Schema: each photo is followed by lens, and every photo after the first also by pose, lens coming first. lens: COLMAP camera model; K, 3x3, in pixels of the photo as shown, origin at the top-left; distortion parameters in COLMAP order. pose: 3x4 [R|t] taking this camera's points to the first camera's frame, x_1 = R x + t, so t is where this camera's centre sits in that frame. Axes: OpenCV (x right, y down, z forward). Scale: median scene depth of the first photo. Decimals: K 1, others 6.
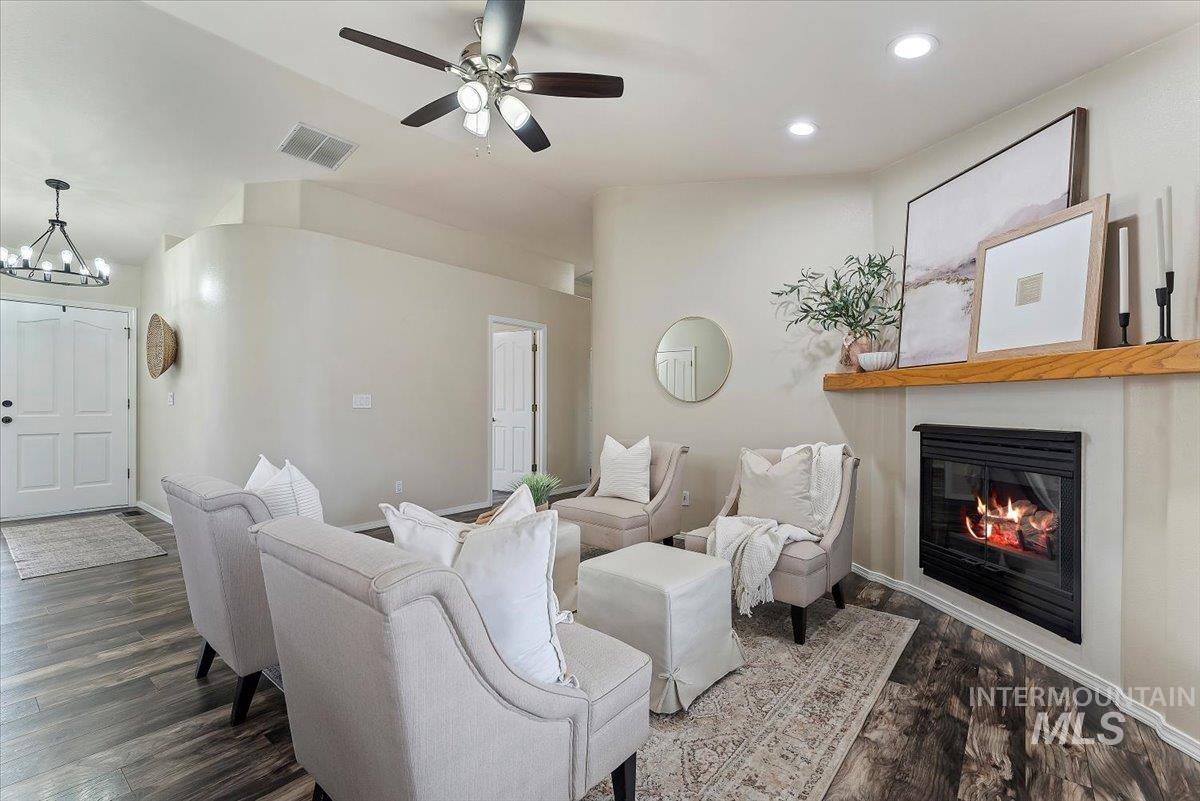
lens RADIAL K [[527.5, 0, 605.4], [0, 527.5, 389.9], [0, 0, 1]] dist [0.002389, -0.000839]
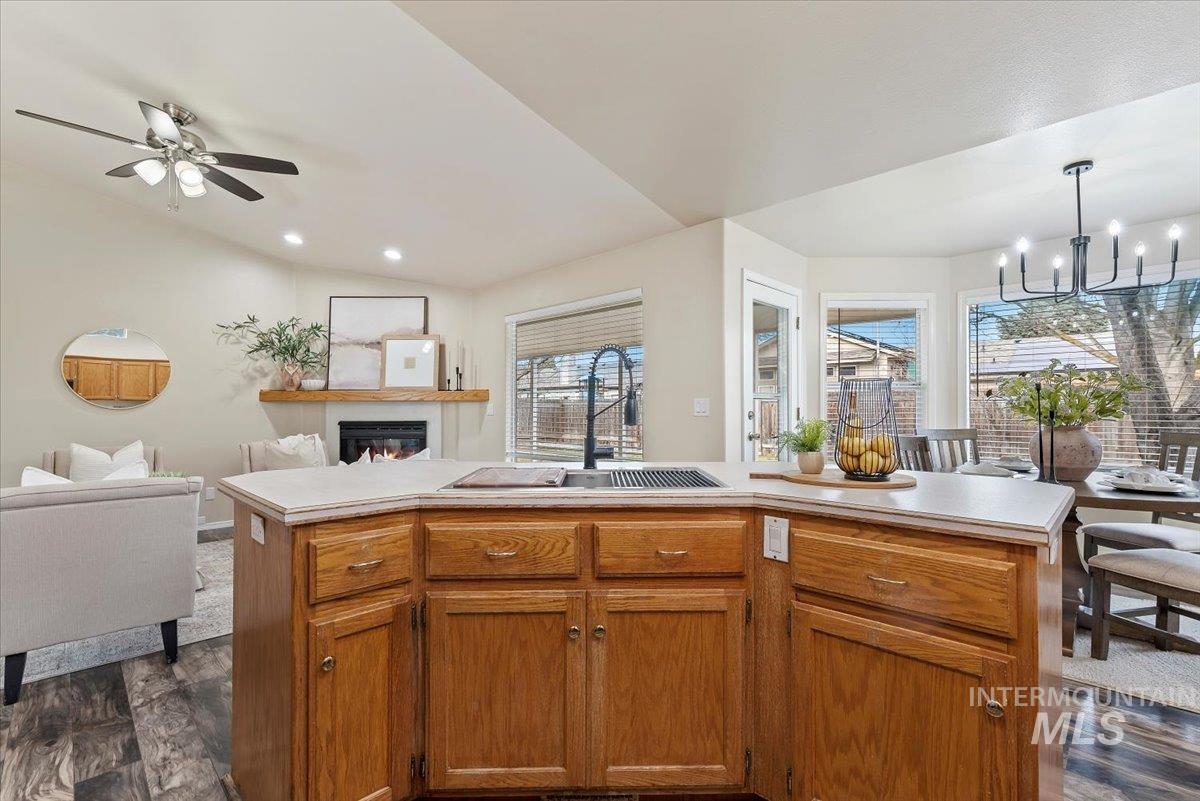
lens RADIAL K [[527.5, 0, 608.6], [0, 527.5, 405.9], [0, 0, 1]] dist [0.002389, -0.000839]
pose [[0.089419, -0.000413, 0.995994, -1.378114], [-0.025407, 0.999674, 0.002695, -0.019698], [-0.995670, -0.025546, 0.089379, -0.120776]]
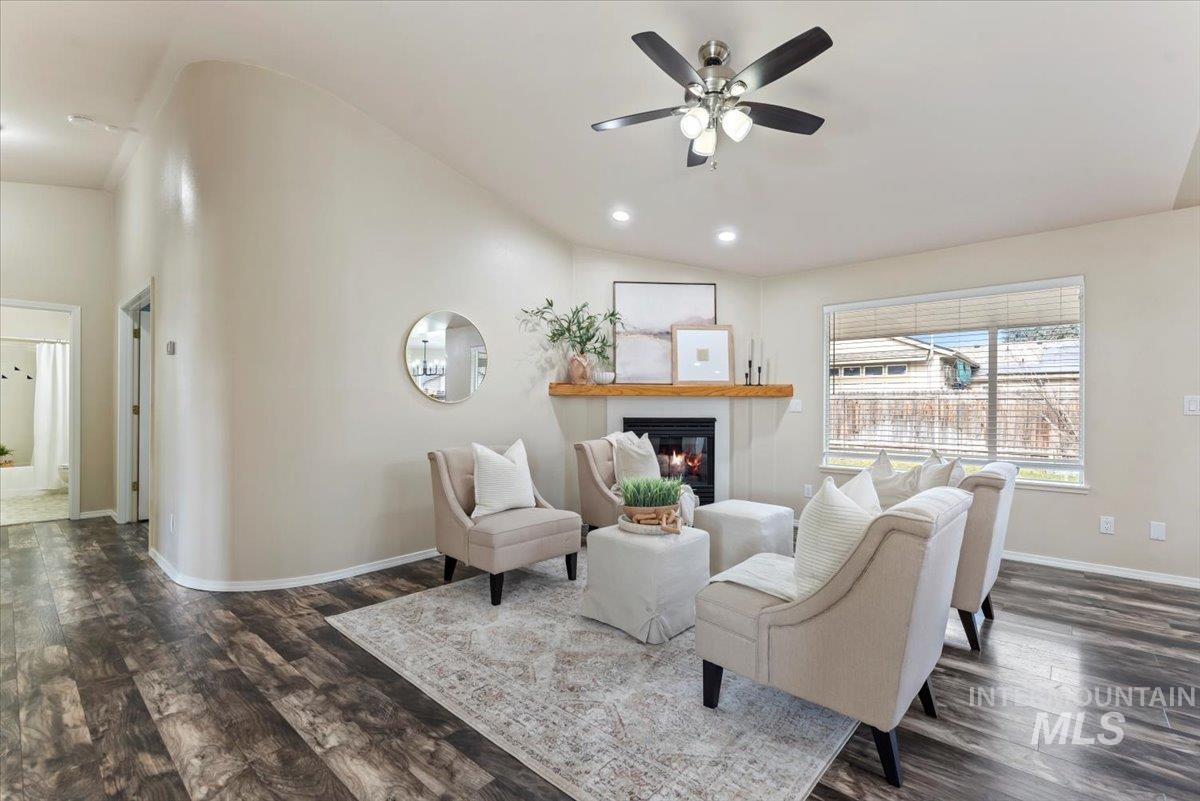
lens RADIAL K [[527.5, 0, 602.3], [0, 527.5, 403.2], [0, 0, 1]] dist [0.002389, -0.000839]
pose [[0.040497, 0.000348, 0.999180, -1.295599], [-0.033300, 0.999445, 0.001001, 0.022841], [-0.998625, -0.033313, 0.040486, 1.191727]]
